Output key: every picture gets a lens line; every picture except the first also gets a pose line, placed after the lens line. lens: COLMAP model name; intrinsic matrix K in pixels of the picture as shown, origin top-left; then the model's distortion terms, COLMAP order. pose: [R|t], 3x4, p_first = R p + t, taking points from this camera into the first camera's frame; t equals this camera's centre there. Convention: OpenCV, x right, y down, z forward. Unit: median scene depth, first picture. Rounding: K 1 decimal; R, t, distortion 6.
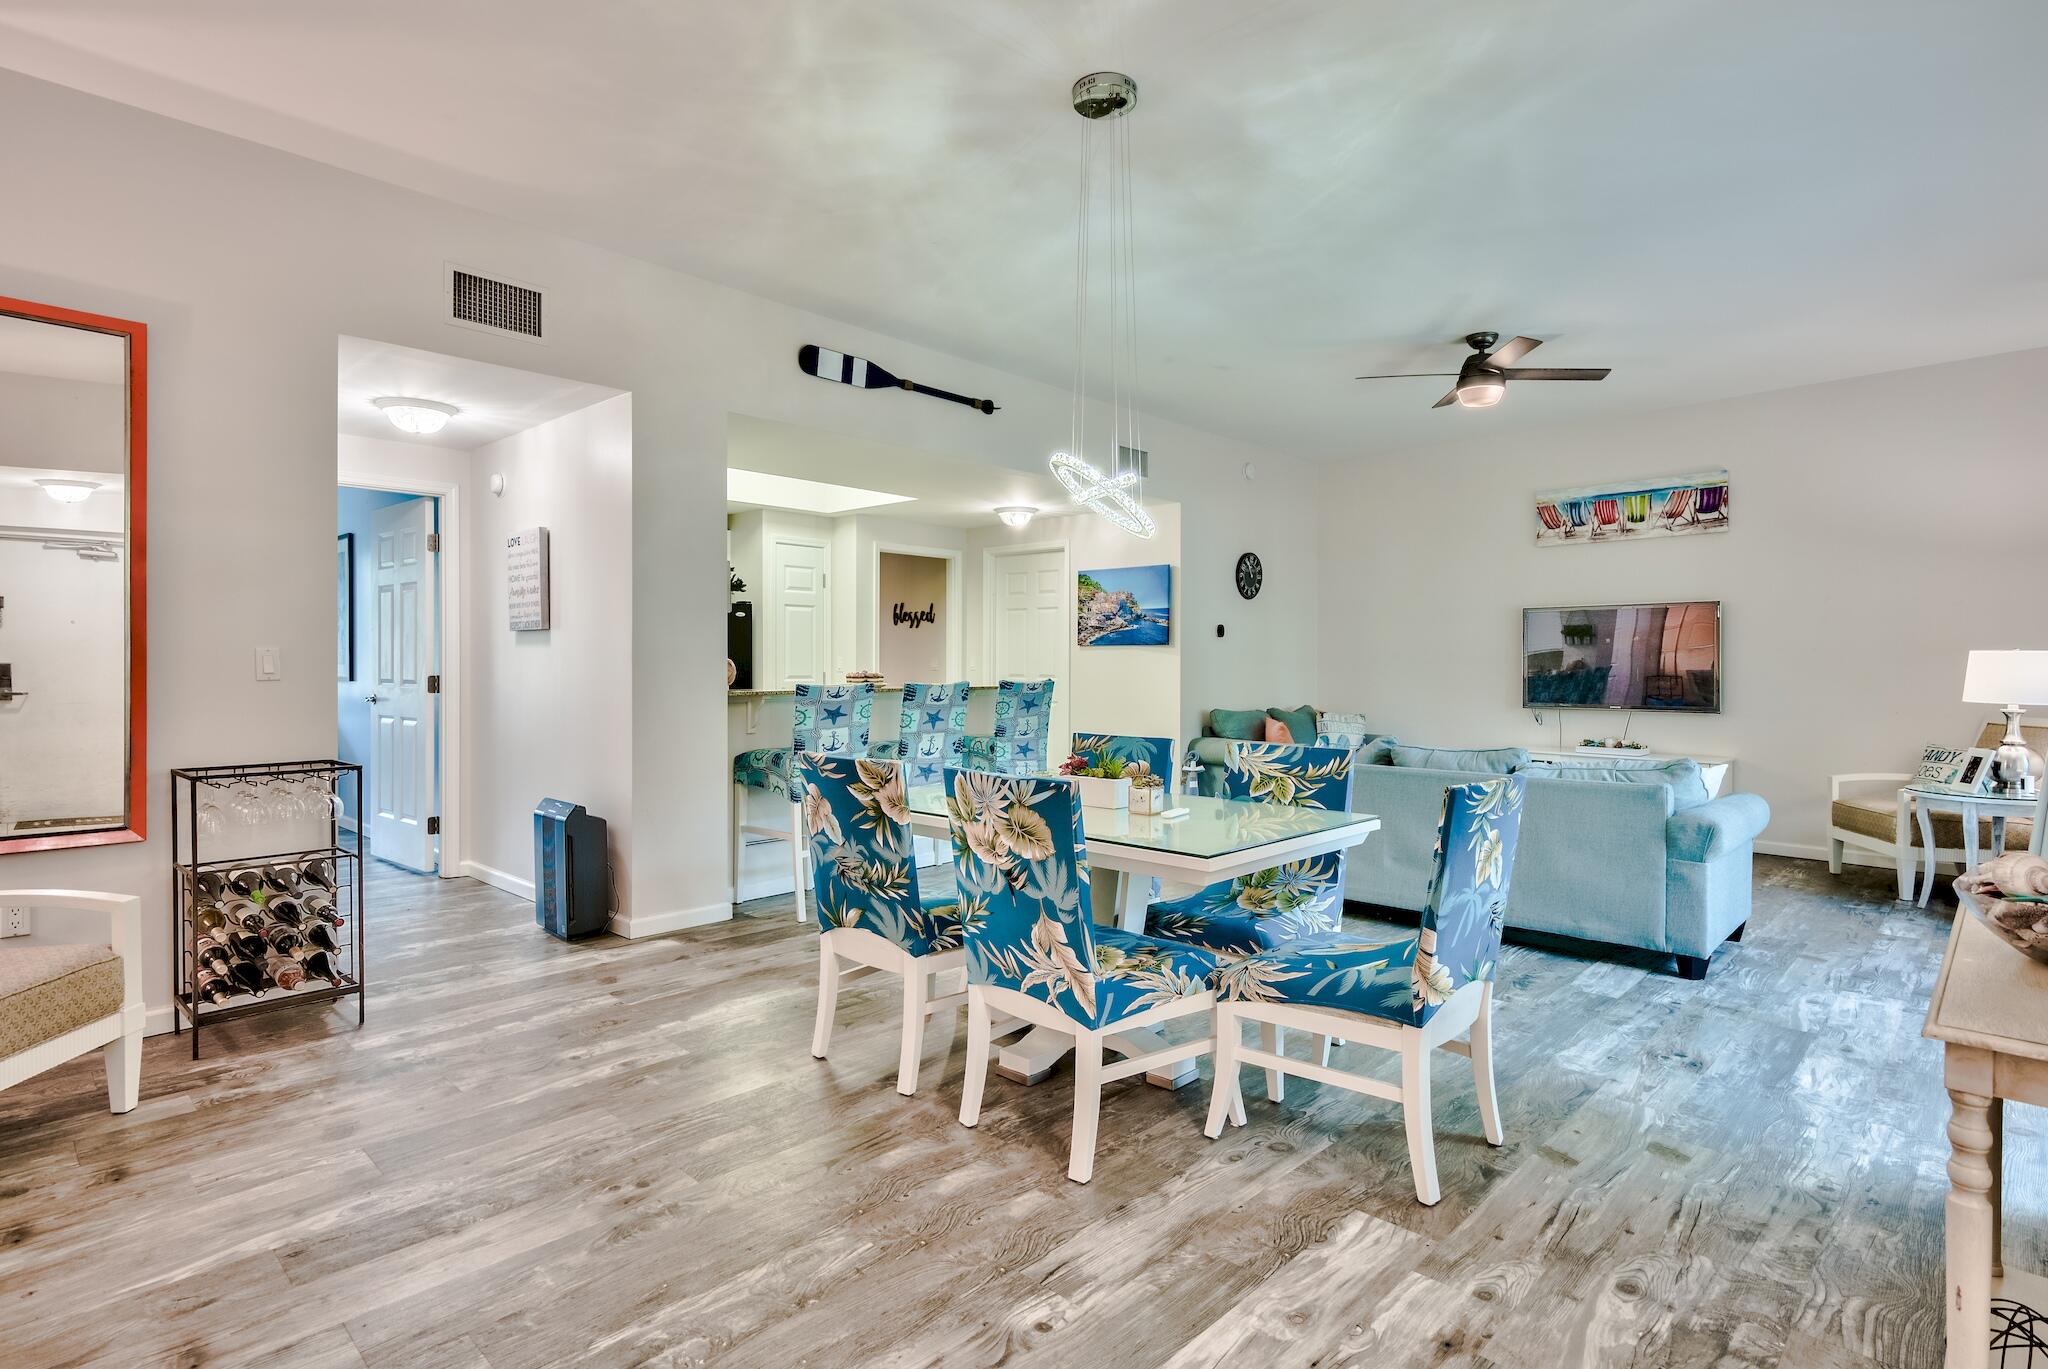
lens RADIAL K [[1034.3, 0, 1020.0], [0, 1034.3, 664.6], [0, 0, 1]] dist [-0.000376, -0.000047]
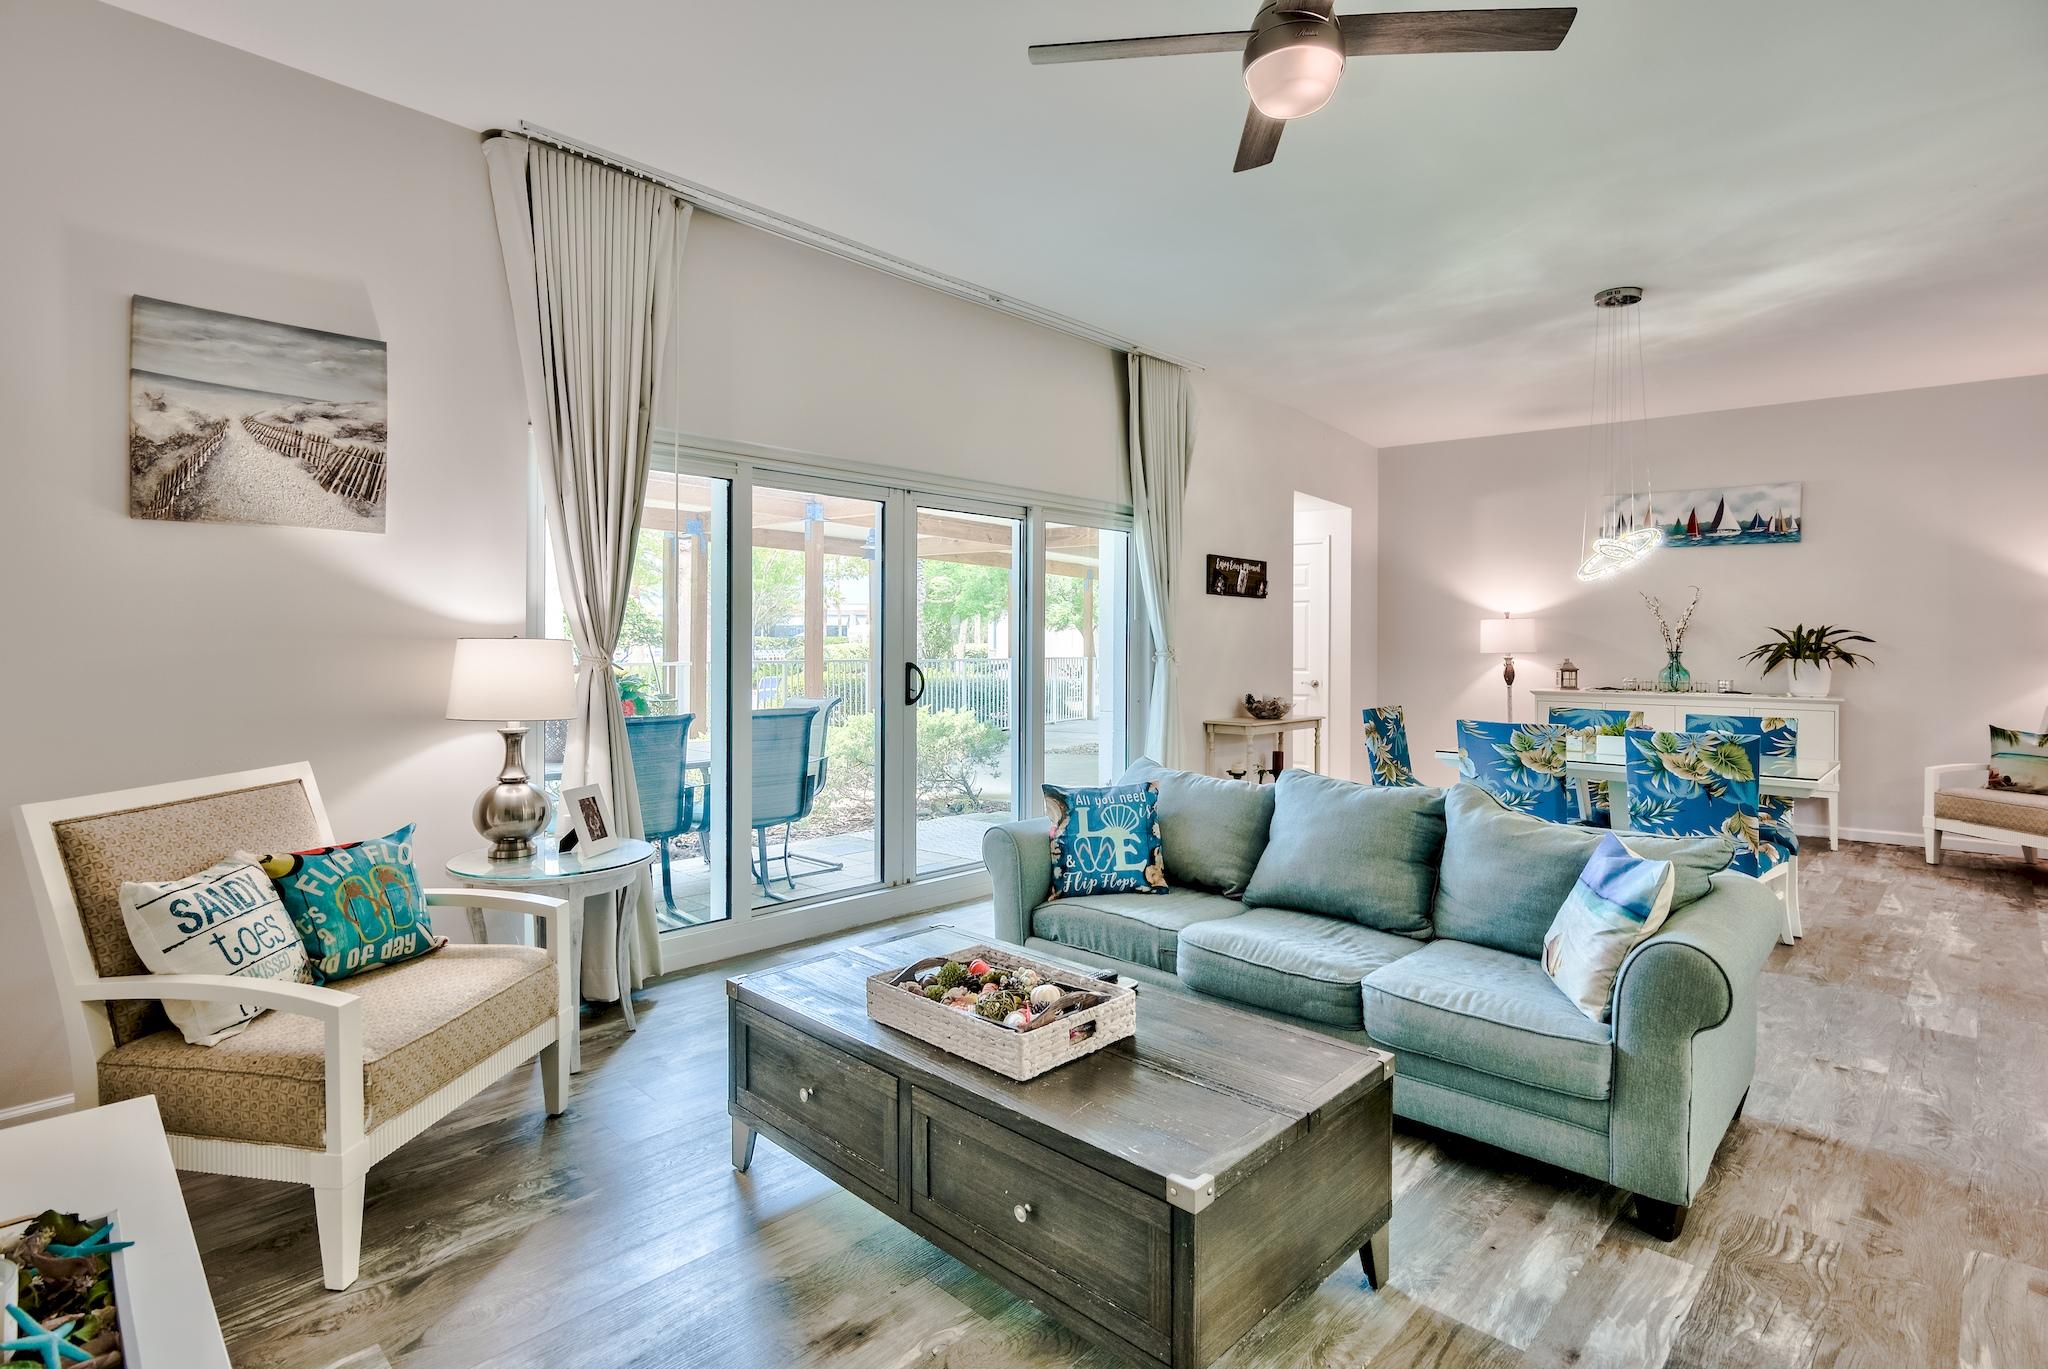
lens RADIAL K [[1019.7, 0, 1015.5], [0, 1019.7, 642.2], [0, 0, 1]] dist [-0.011115, 0.002348]
pose [[-0.999948, -0.008868, -0.005075, 0.589699], [-0.008861, 0.999960, -0.001507, -0.012150], [0.005089, -0.001462, -0.999986, 1.501566]]
